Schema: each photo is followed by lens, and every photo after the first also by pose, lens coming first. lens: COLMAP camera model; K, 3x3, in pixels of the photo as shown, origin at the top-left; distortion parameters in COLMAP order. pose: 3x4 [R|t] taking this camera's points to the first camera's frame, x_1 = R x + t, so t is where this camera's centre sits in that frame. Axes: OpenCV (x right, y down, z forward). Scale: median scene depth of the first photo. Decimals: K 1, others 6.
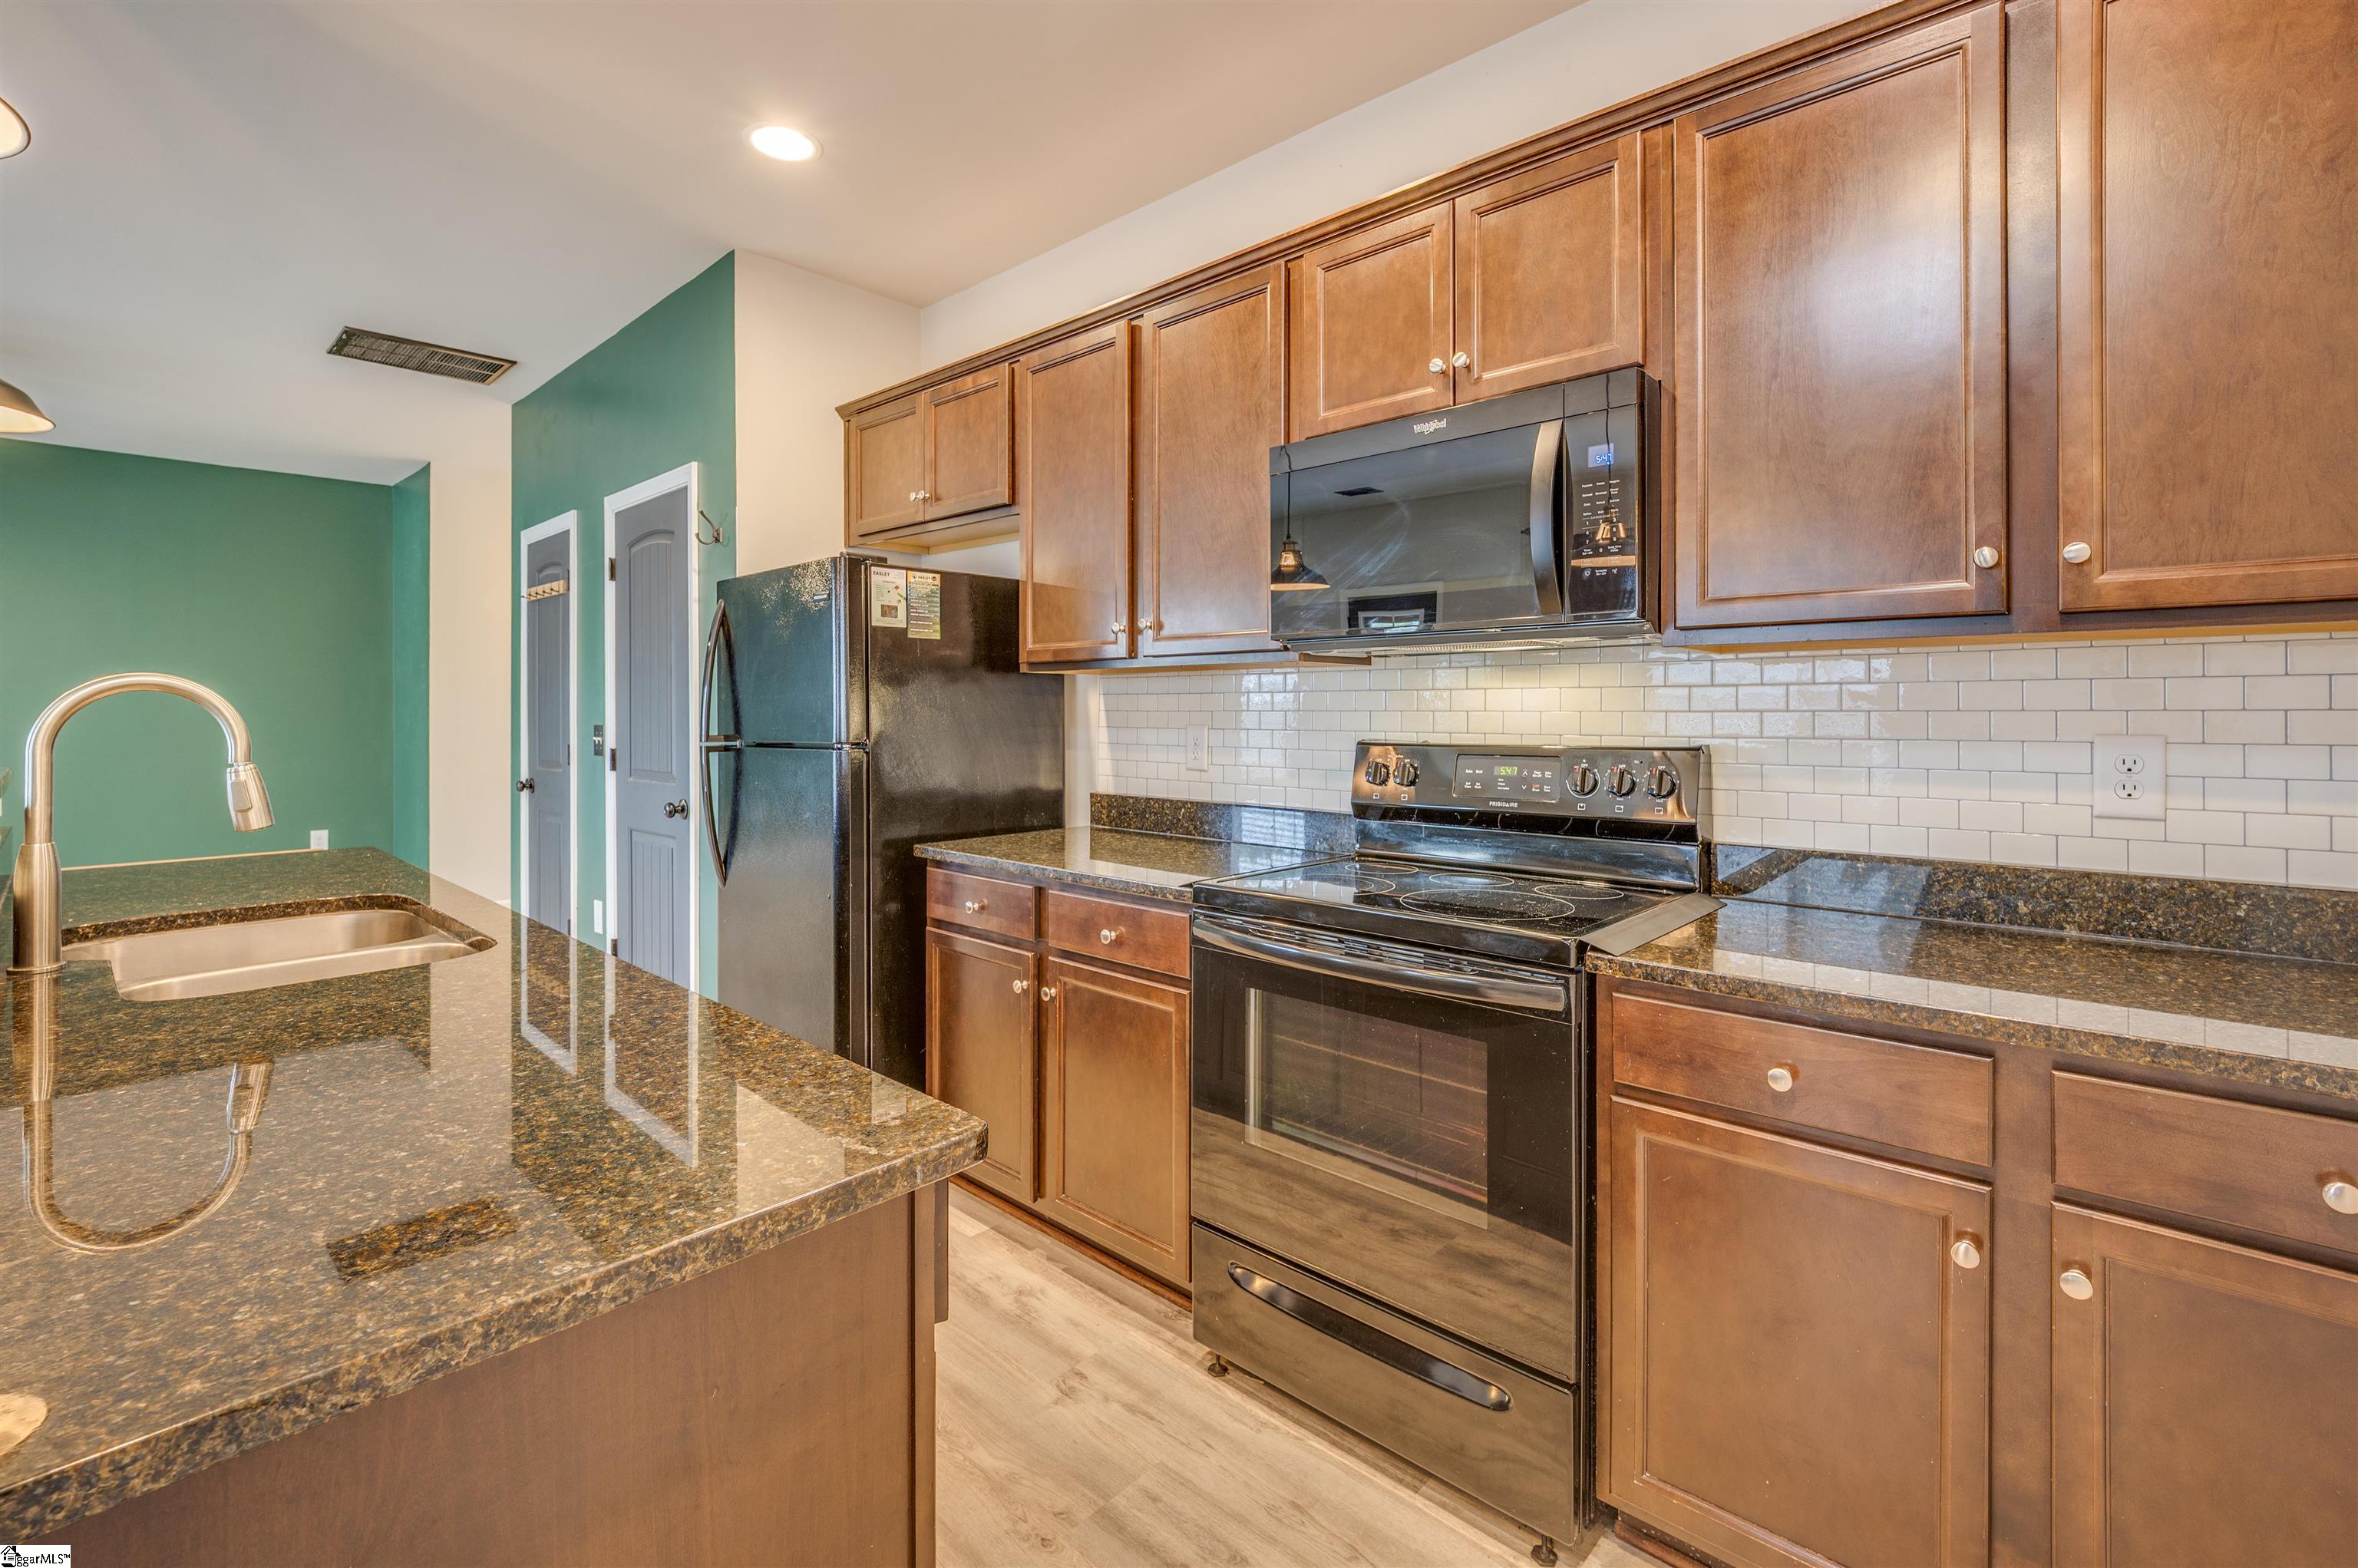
lens RADIAL K [[1050.5, 0, 1180.7], [0, 1050.5, 725.8], [0, 0, 1]] dist [0.001241, -0.010908]
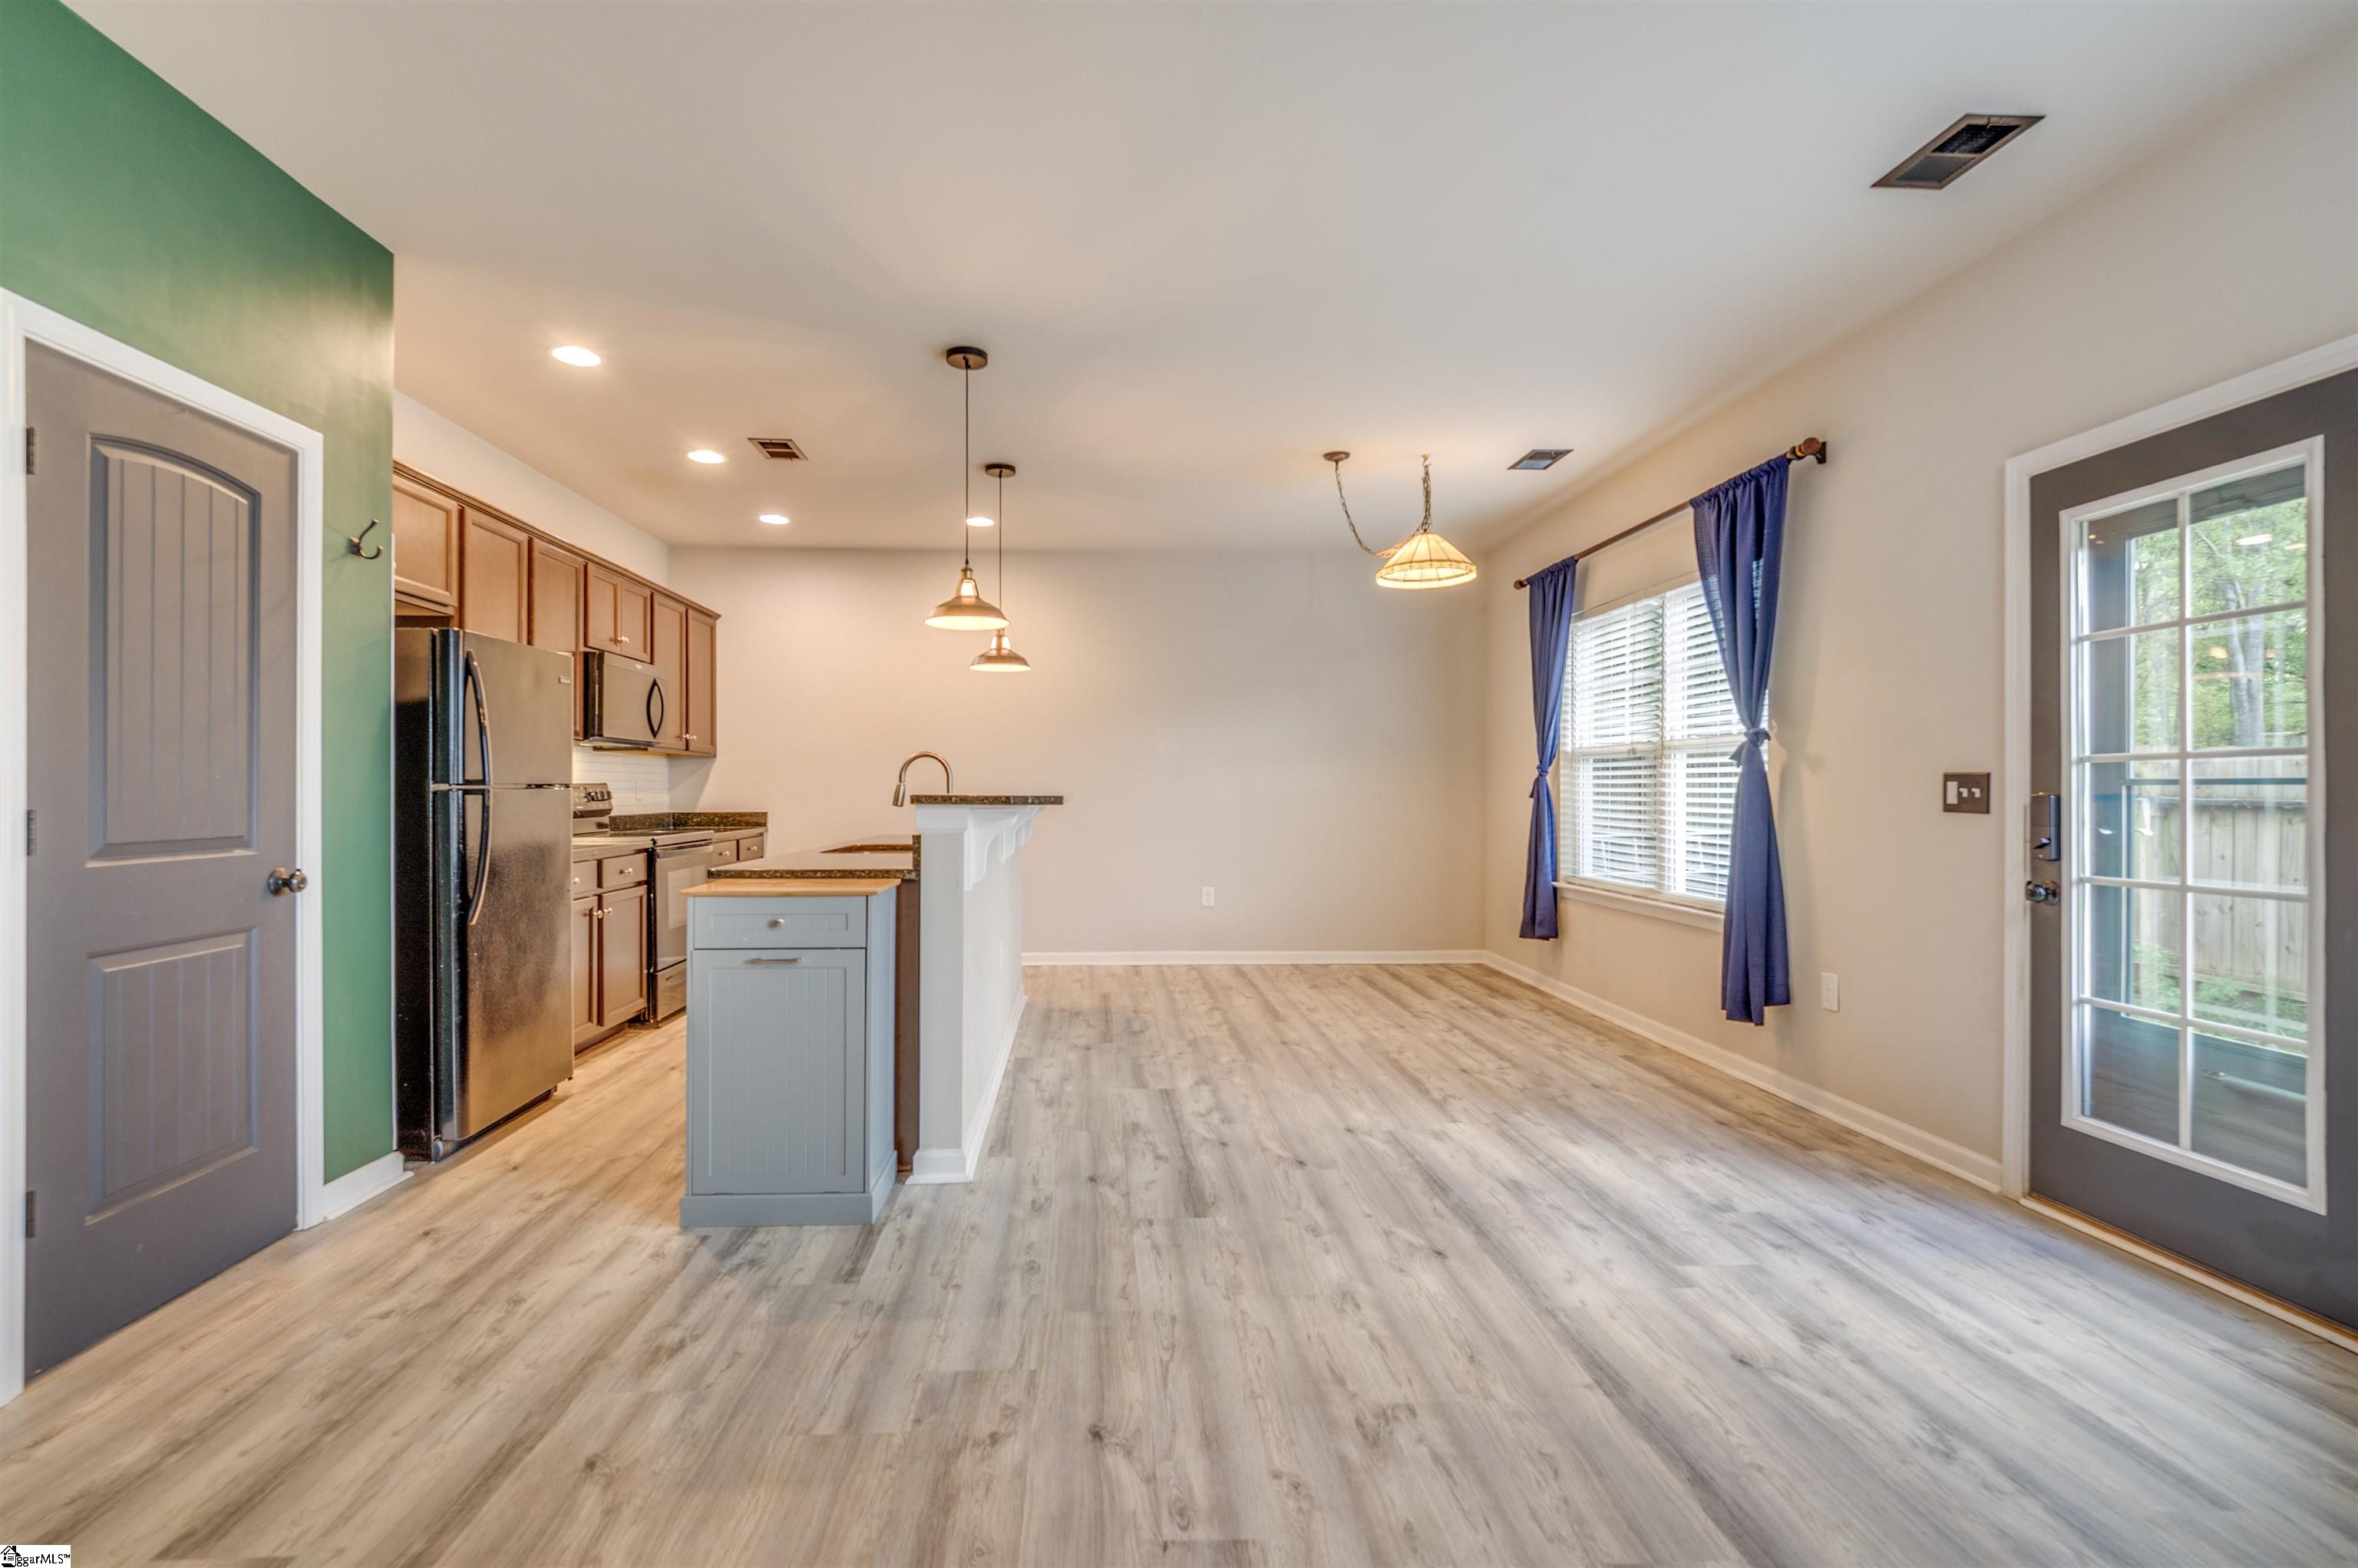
lens RADIAL K [[1014.8, 0, 1179.0], [0, 1014.8, 784.0], [0, 0, 1]] dist [0.000299, -0.000057]
pose [[-0.719897, 0.001273, 0.694079, -2.616019], [0.006810, 0.999963, 0.005229, 0.021069], [-0.694047, 0.008491, -0.719879, 1.934153]]
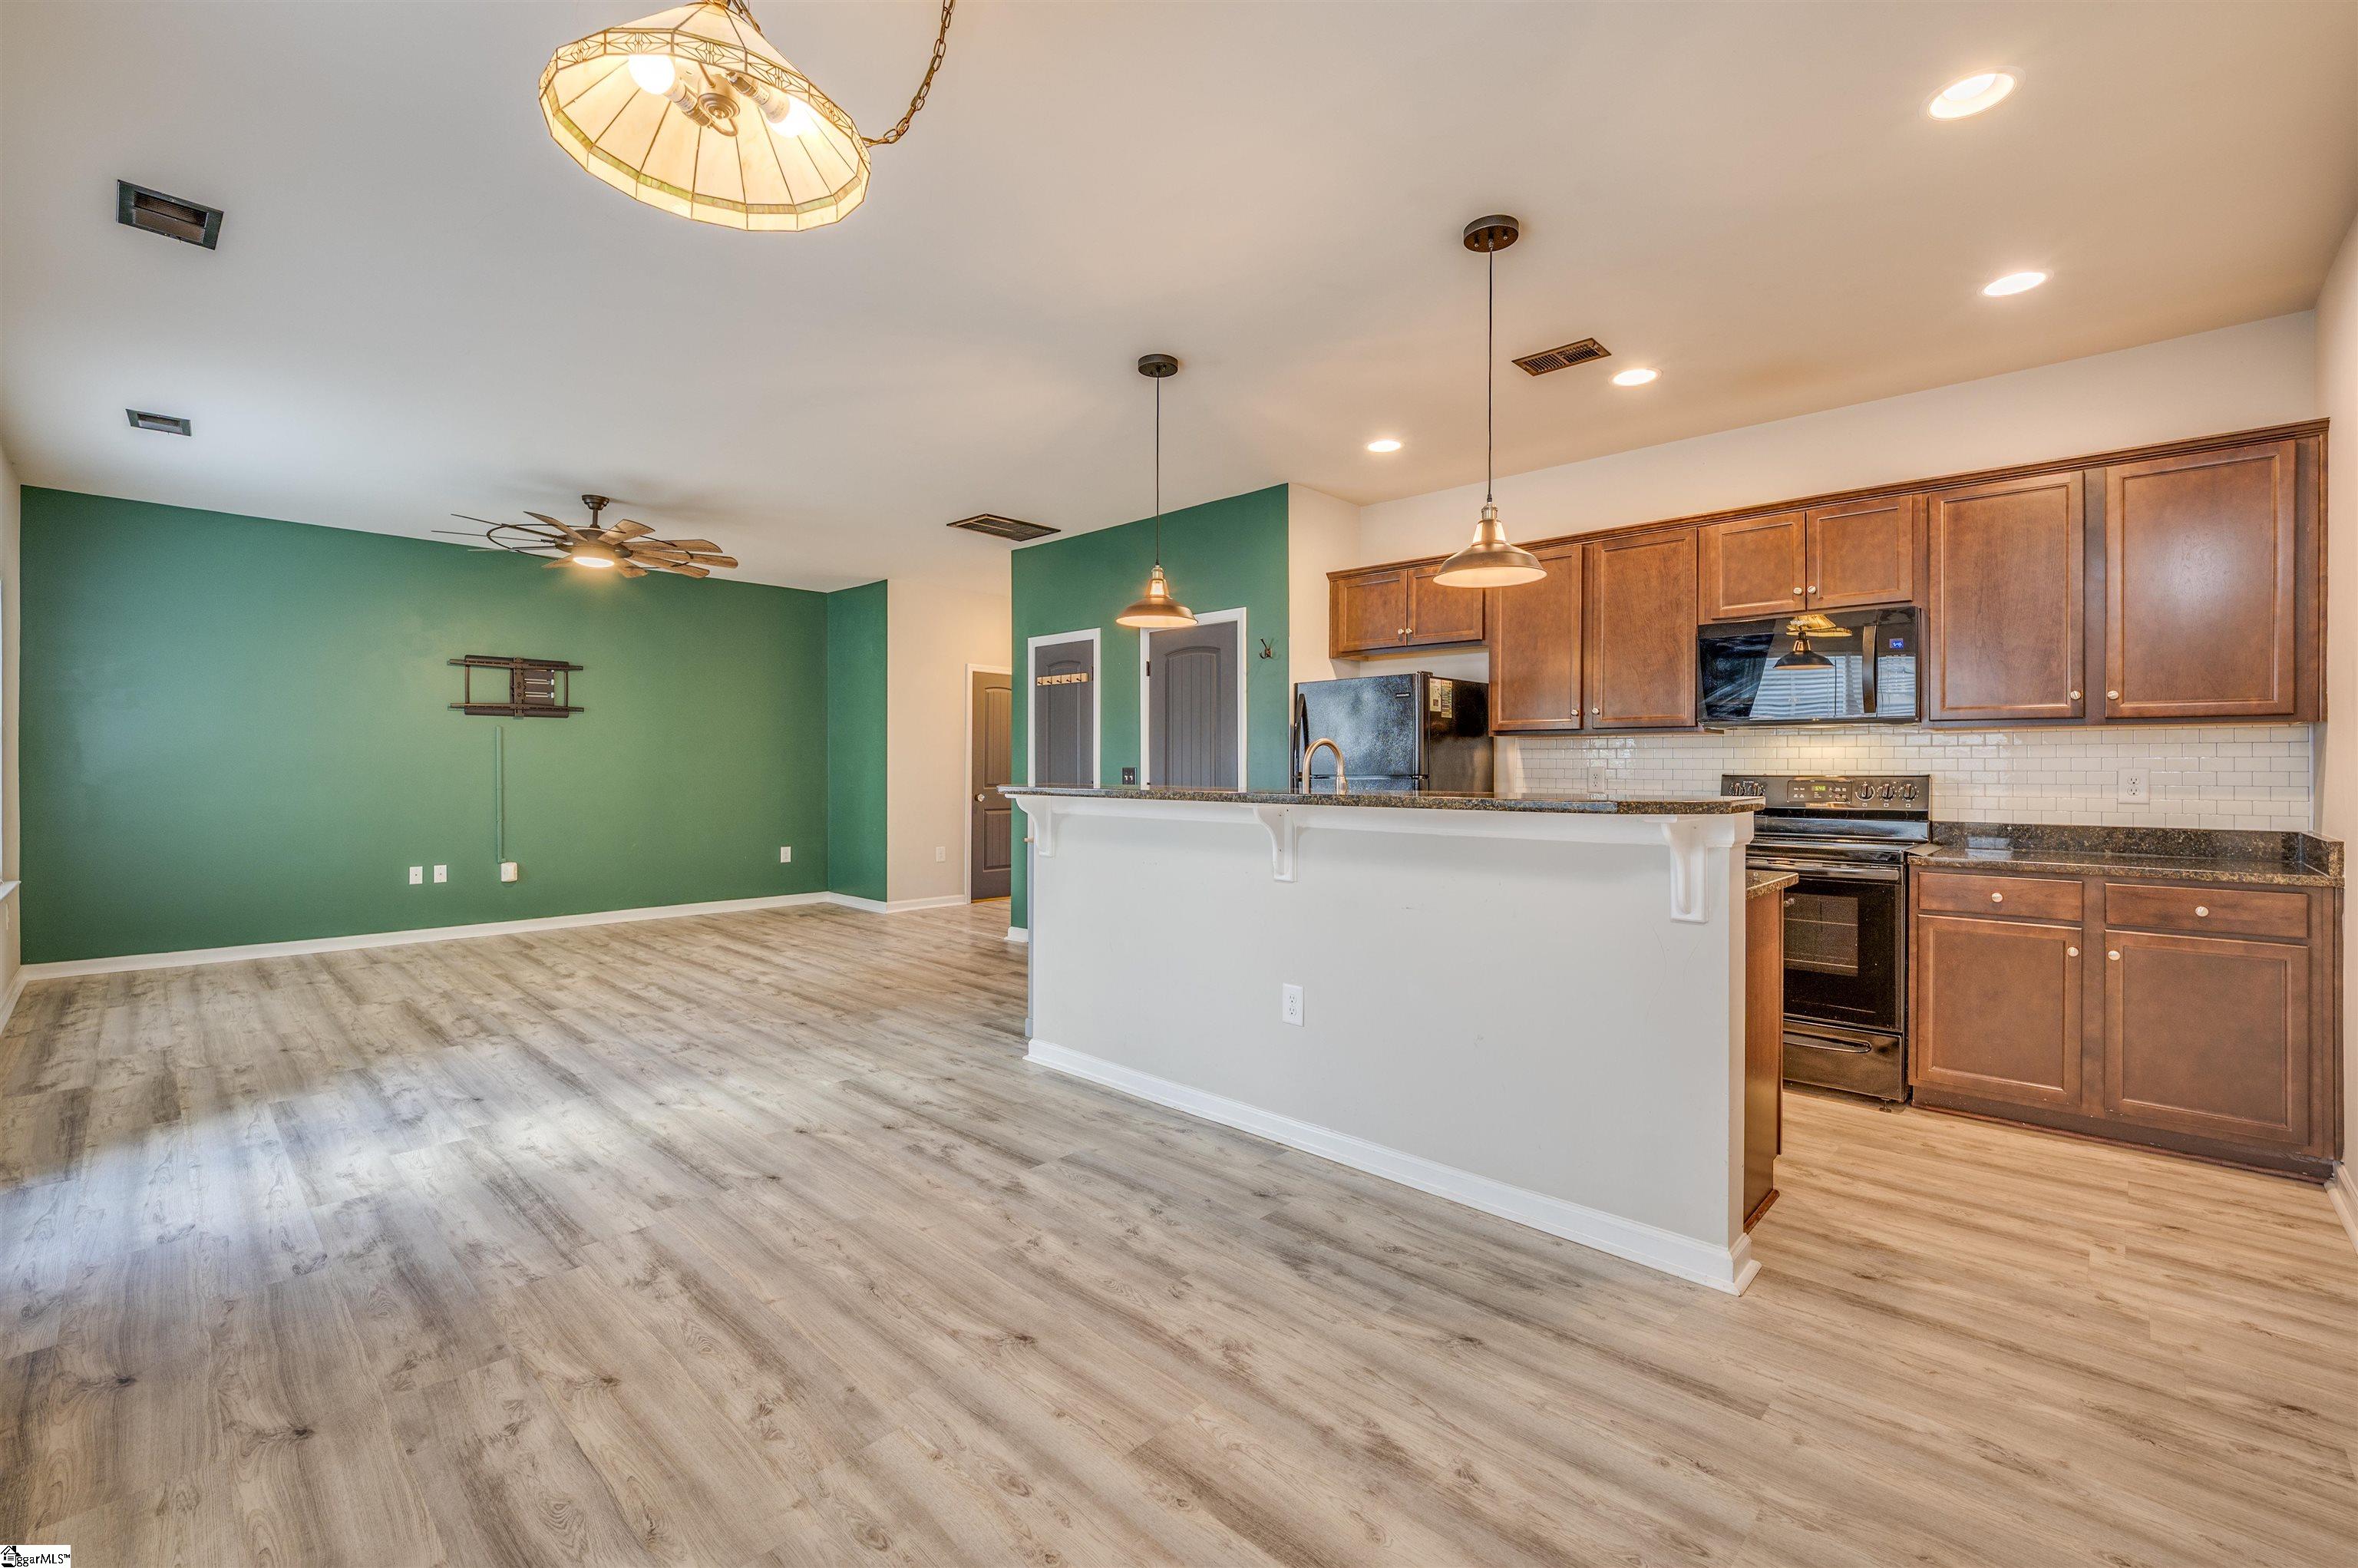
lens RADIAL K [[1003.8, 0, 1179.0], [0, 1003.8, 784.0], [0, 0, 1]] dist [-0.021673, 0.000329]
pose [[0.999364, 0.003701, -0.035454, -0.930828], [-0.003556, 0.999985, 0.004162, 0.034620], [0.035469, -0.004034, 0.999363, -1.034495]]
